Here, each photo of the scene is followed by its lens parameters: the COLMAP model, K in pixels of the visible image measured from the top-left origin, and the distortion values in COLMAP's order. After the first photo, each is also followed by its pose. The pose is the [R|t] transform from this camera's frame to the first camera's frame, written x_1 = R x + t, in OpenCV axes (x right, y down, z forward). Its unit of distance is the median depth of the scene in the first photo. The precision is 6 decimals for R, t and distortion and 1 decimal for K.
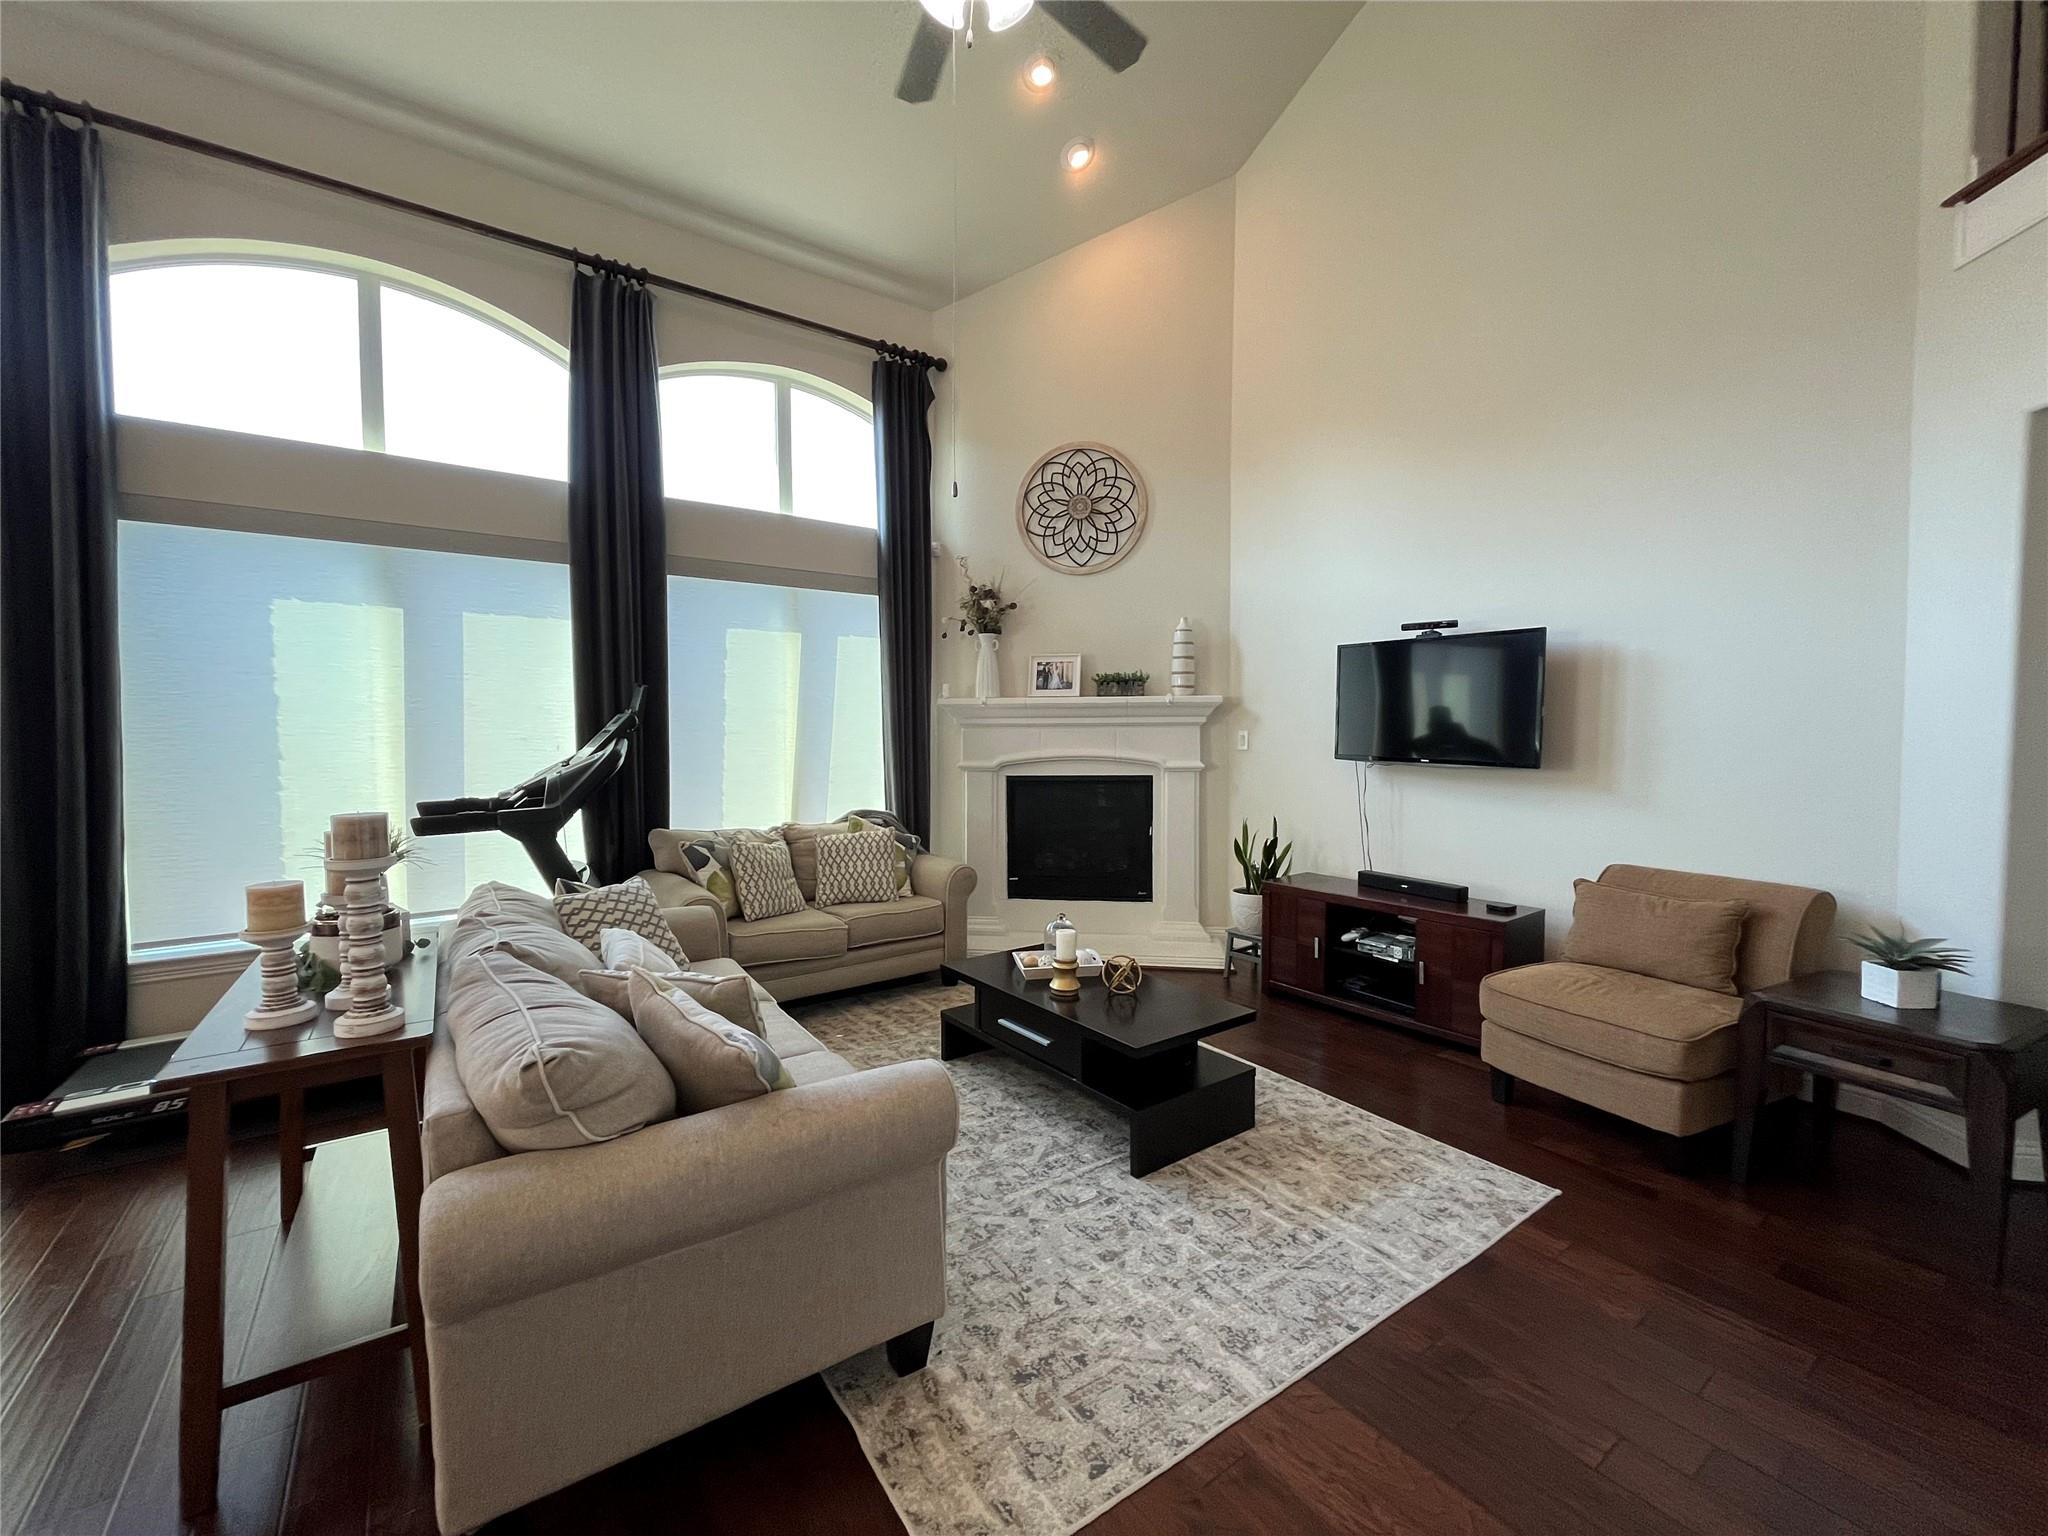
lens RADIAL K [[827.5, 0, 1020.1], [0, 827.5, 767.4], [0, 0, 1]] dist [-0.003187, -0.000672]
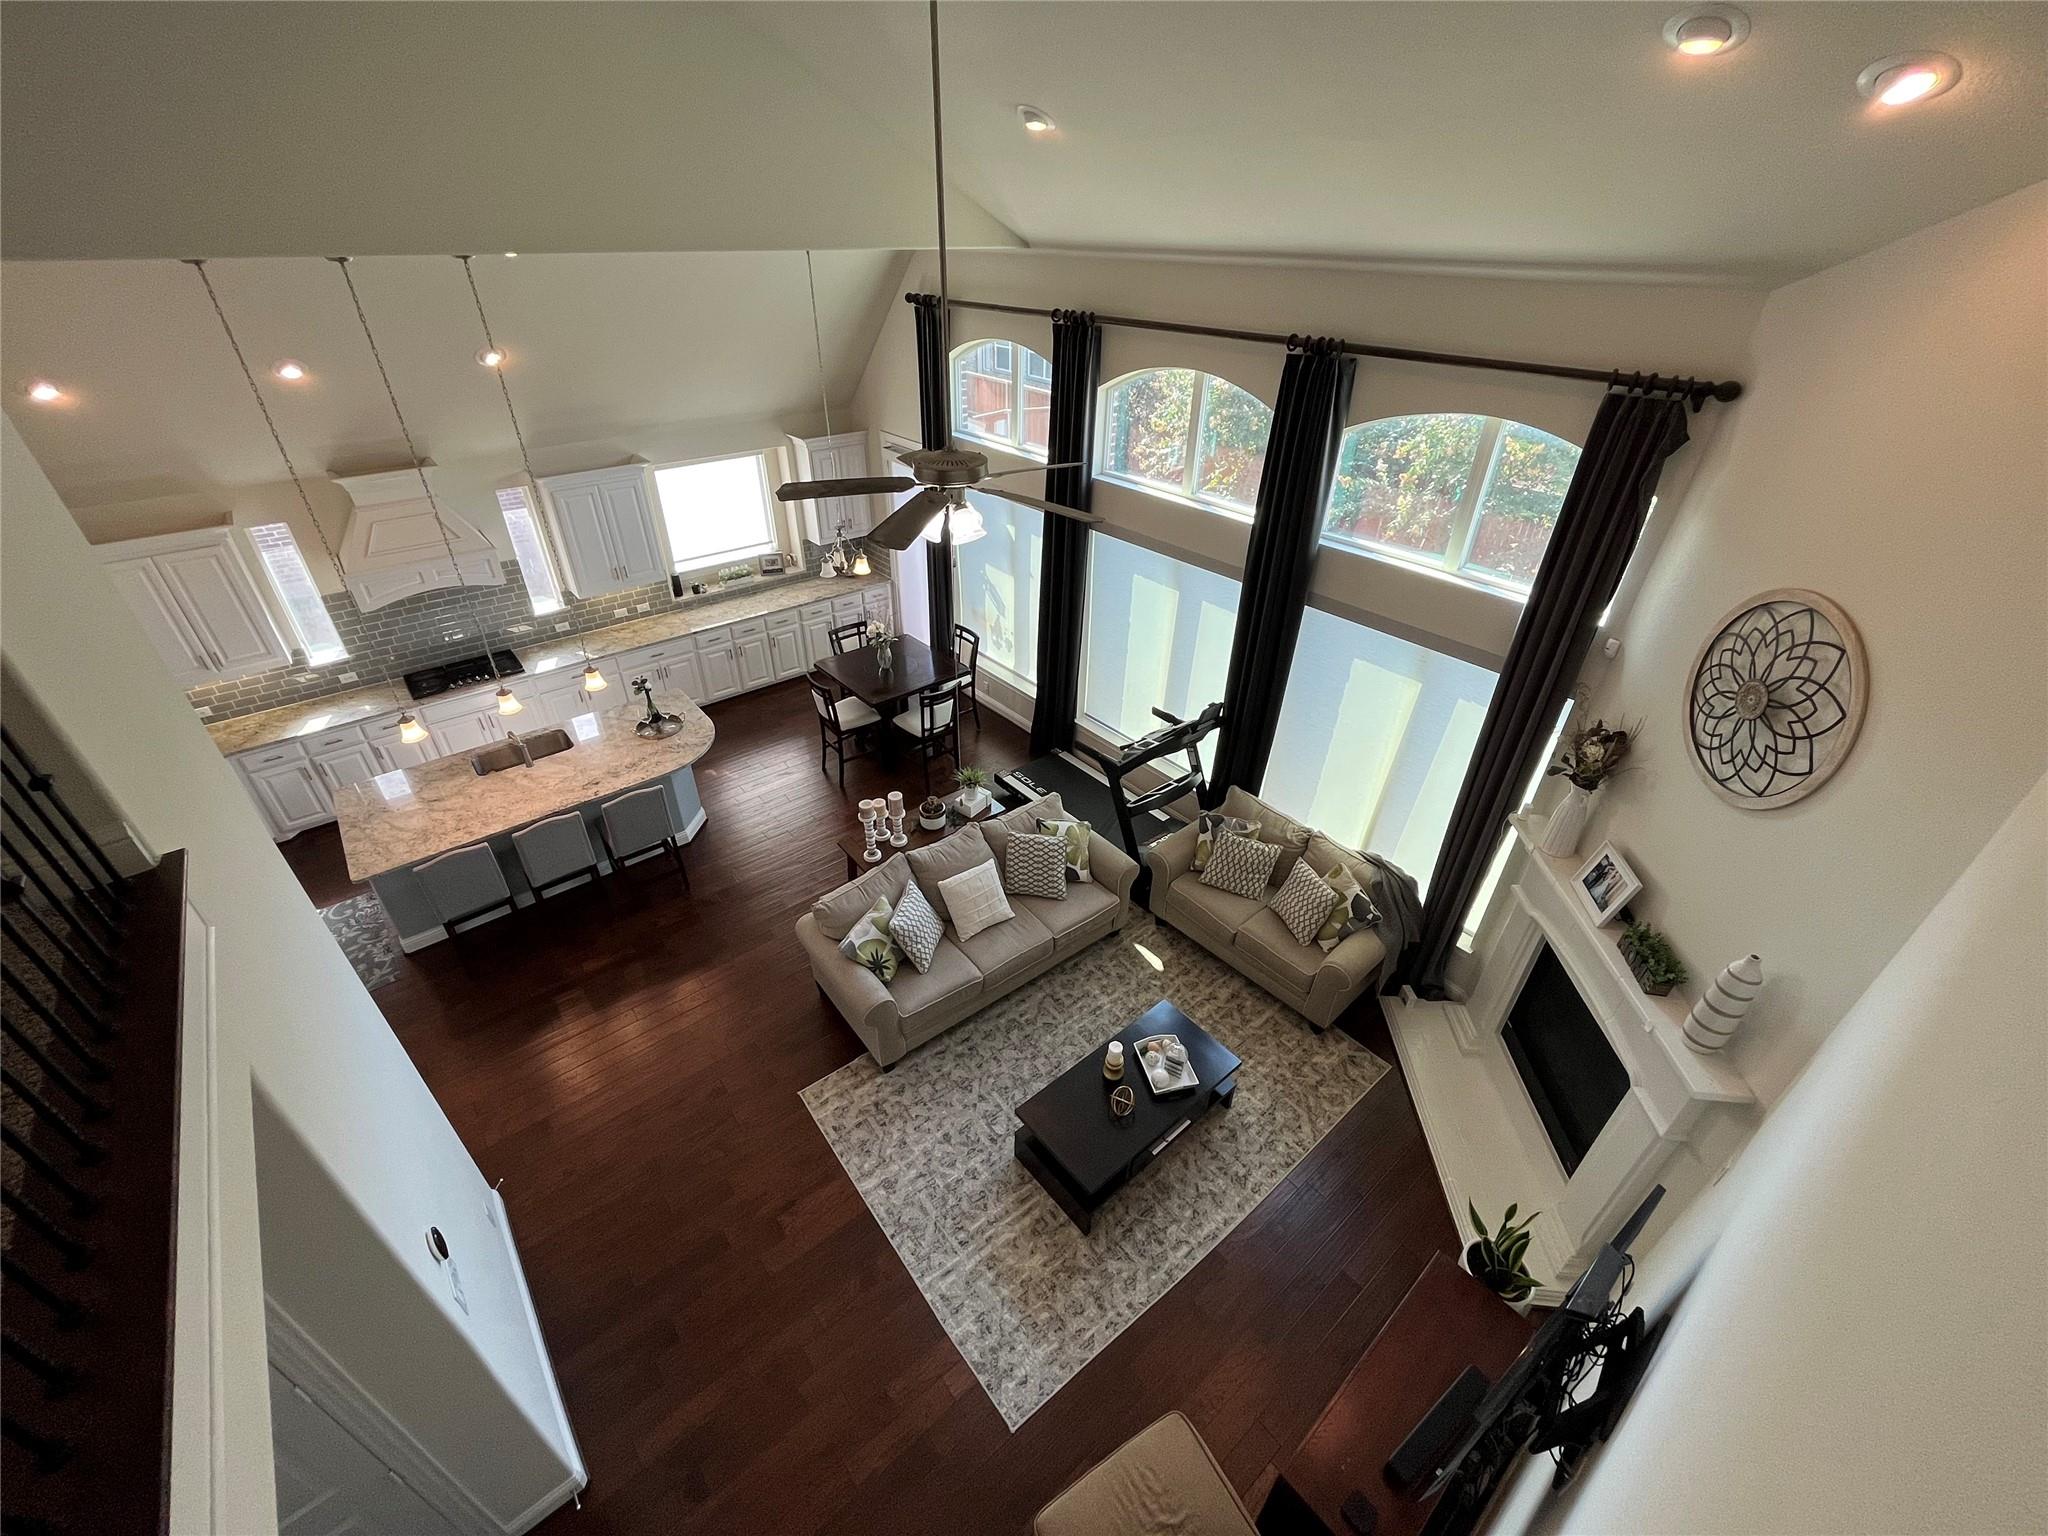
lens RADIAL K [[827.5, 0, 1020.1], [0, 827.5, 767.4], [0, 0, 1]] dist [-0.003187, -0.000672]
pose [[0.060962, 0.551658, -0.831839, 0.743226], [-0.050746, 0.834025, 0.549389, -0.755093], [0.996849, 0.008721, 0.078838, 0.548243]]
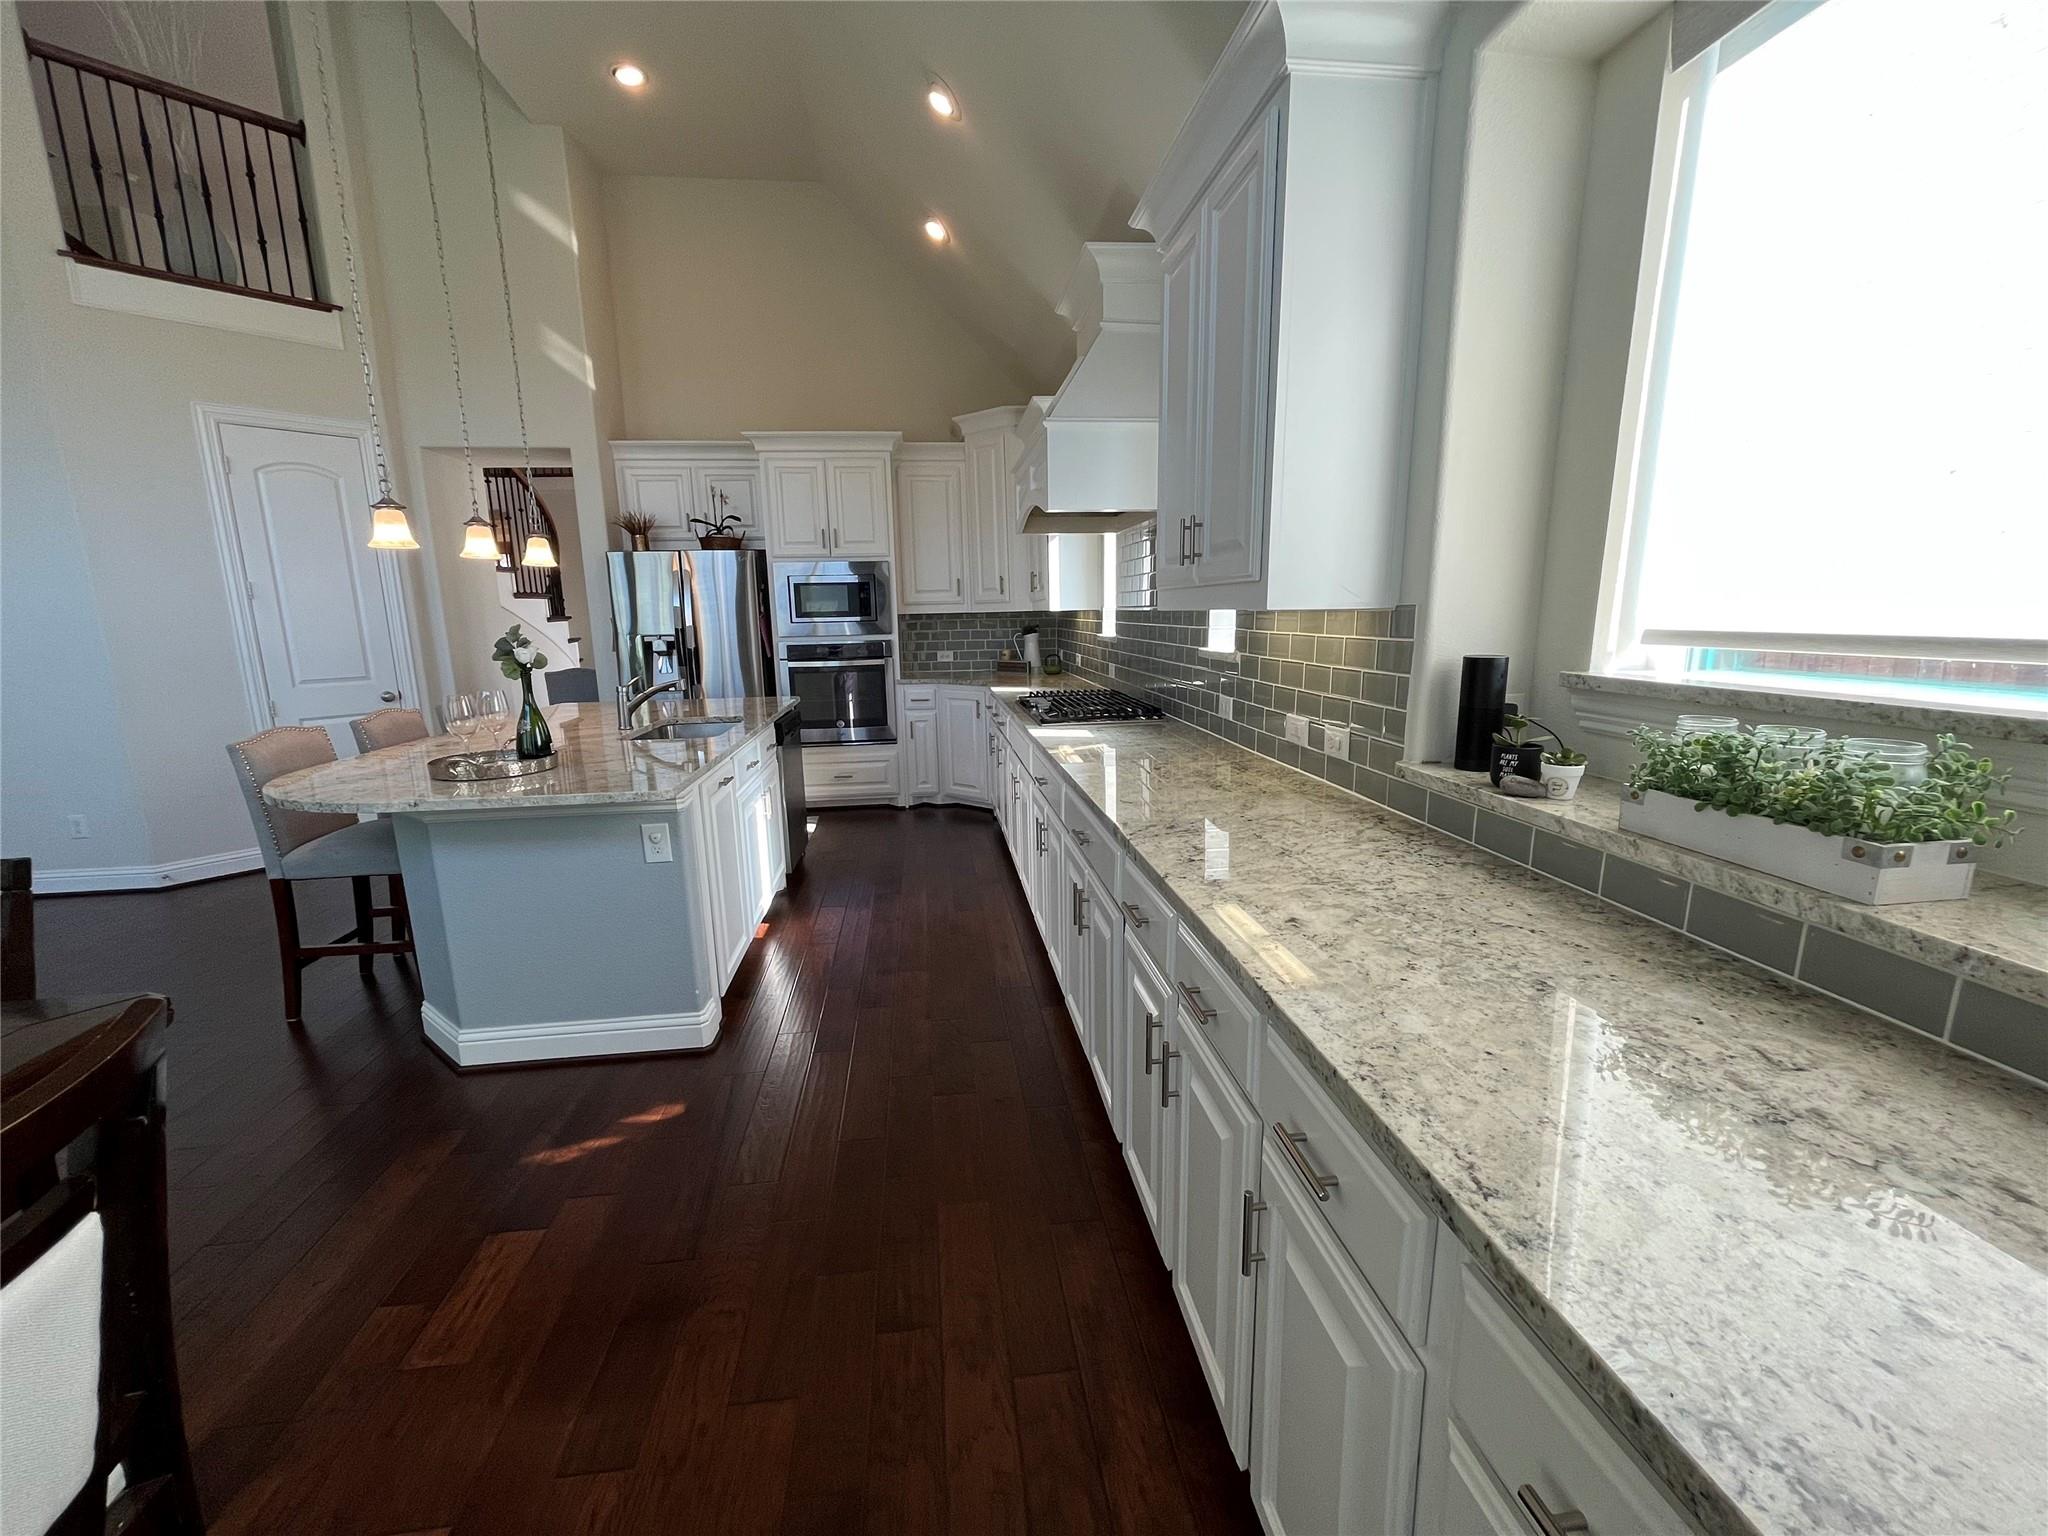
lens RADIAL K [[827.5, 0, 1020.1], [0, 827.5, 767.4], [0, 0, 1]] dist [-0.003187, -0.000672]
pose [[-0.876355, -0.070926, 0.476416, -1.363034], [0.043144, 0.973564, 0.224301, -0.000596], [-0.479731, 0.217122, -0.850127, 0.301972]]
